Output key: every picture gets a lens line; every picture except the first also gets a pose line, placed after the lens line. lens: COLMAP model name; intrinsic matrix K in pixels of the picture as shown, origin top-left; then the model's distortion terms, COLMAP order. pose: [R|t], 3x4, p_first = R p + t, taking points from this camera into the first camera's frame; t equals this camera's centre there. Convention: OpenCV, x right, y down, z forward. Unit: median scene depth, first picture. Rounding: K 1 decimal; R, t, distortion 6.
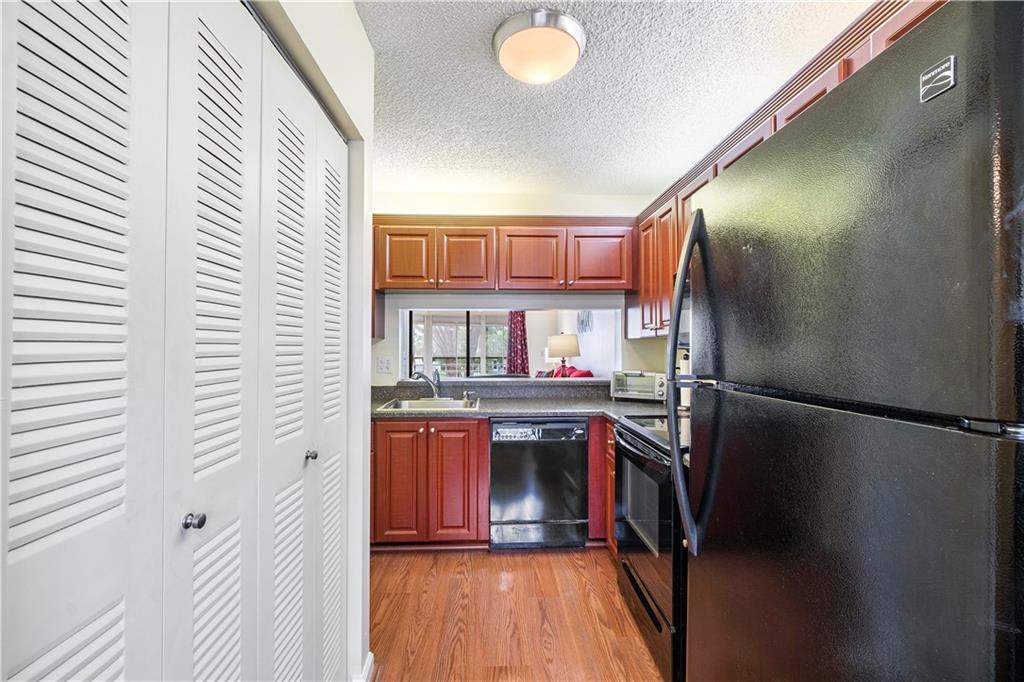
lens RADIAL K [[441.8, 0, 504.8], [0, 441.8, 340.6], [0, 0, 1]] dist [-0.002978, -0.000838]
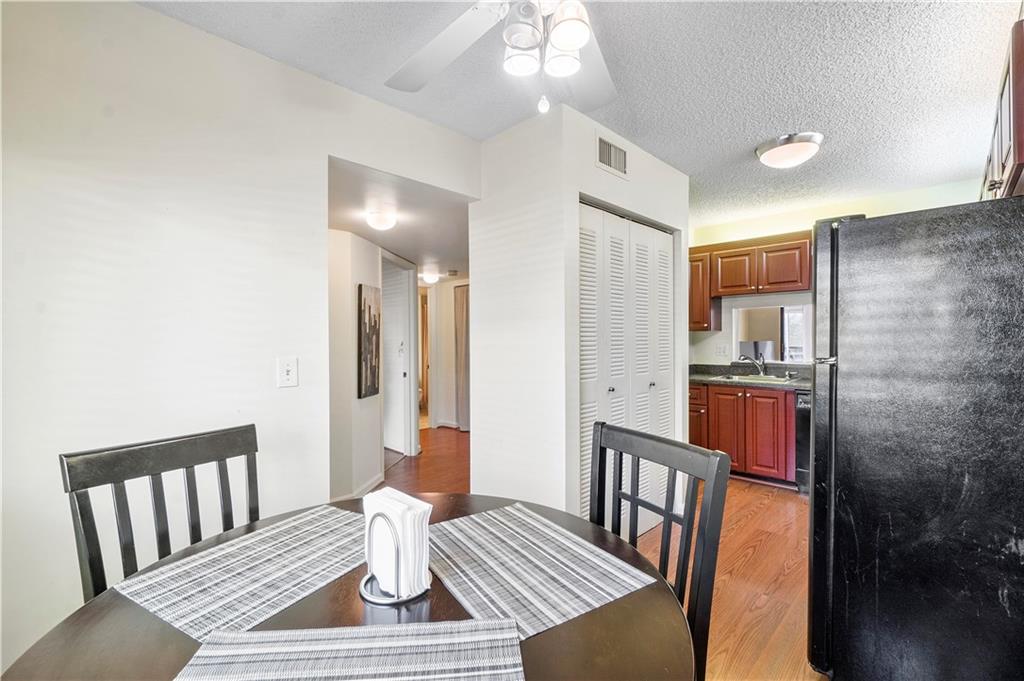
lens RADIAL K [[441.8, 0, 504.8], [0, 441.8, 340.1], [0, 0, 1]] dist [-0.002978, -0.000838]
pose [[0.678209, -0.000397, -0.734869, 0.313259], [0.015648, 0.999781, 0.013902, -0.005720], [0.734702, -0.020928, 0.678067, -0.481616]]
